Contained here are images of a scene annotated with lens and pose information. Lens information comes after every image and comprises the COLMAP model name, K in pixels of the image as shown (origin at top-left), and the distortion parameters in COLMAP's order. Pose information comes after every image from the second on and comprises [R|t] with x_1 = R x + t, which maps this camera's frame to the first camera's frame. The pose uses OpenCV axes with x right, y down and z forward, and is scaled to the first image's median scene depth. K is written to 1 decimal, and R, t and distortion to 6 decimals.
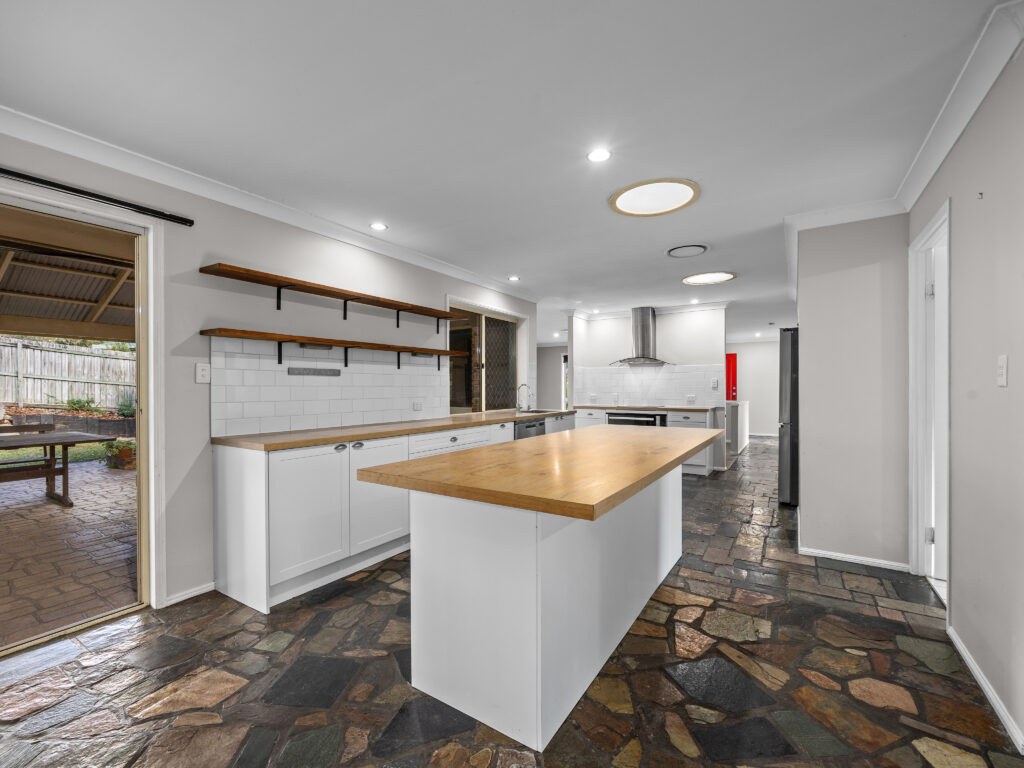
lens RADIAL K [[436.0, 0, 511.1], [0, 436.0, 389.2], [0, 0, 1]] dist [-0.001989, -0.000174]
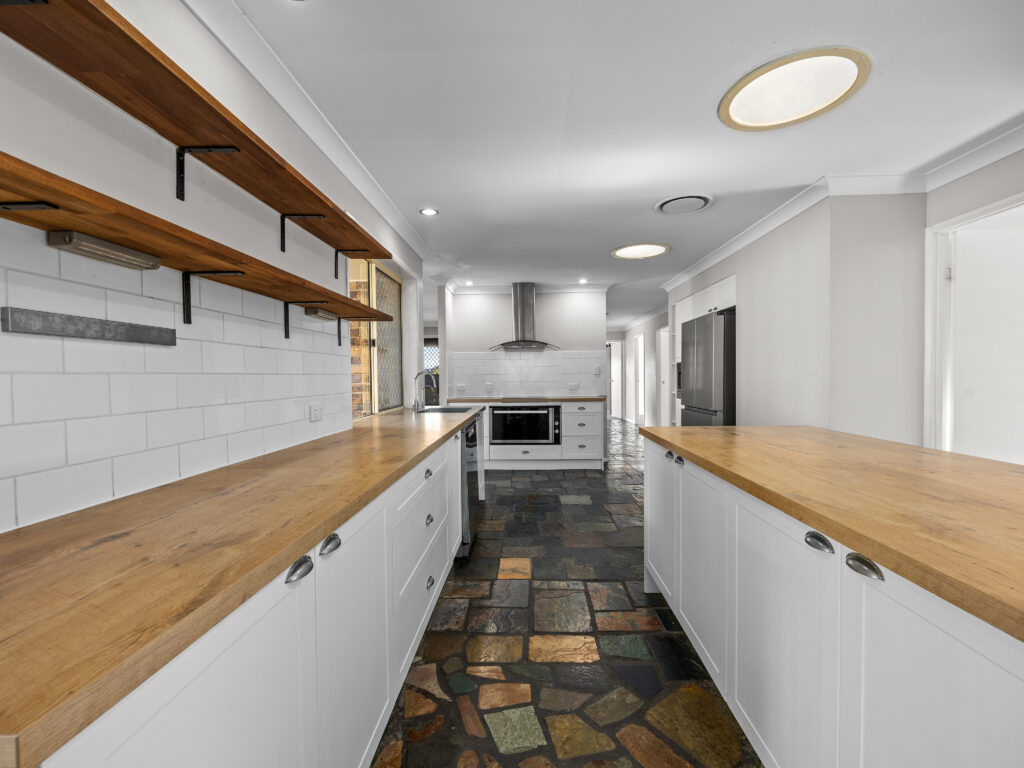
lens RADIAL K [[436.0, 0, 511.1], [0, 436.0, 389.2], [0, 0, 1]] dist [-0.001989, -0.000174]
pose [[0.857958, -0.023282, 0.513193, -0.287037], [0.011060, 0.999578, 0.026857, -0.000731], [-0.513601, -0.017367, 0.857853, 0.455984]]
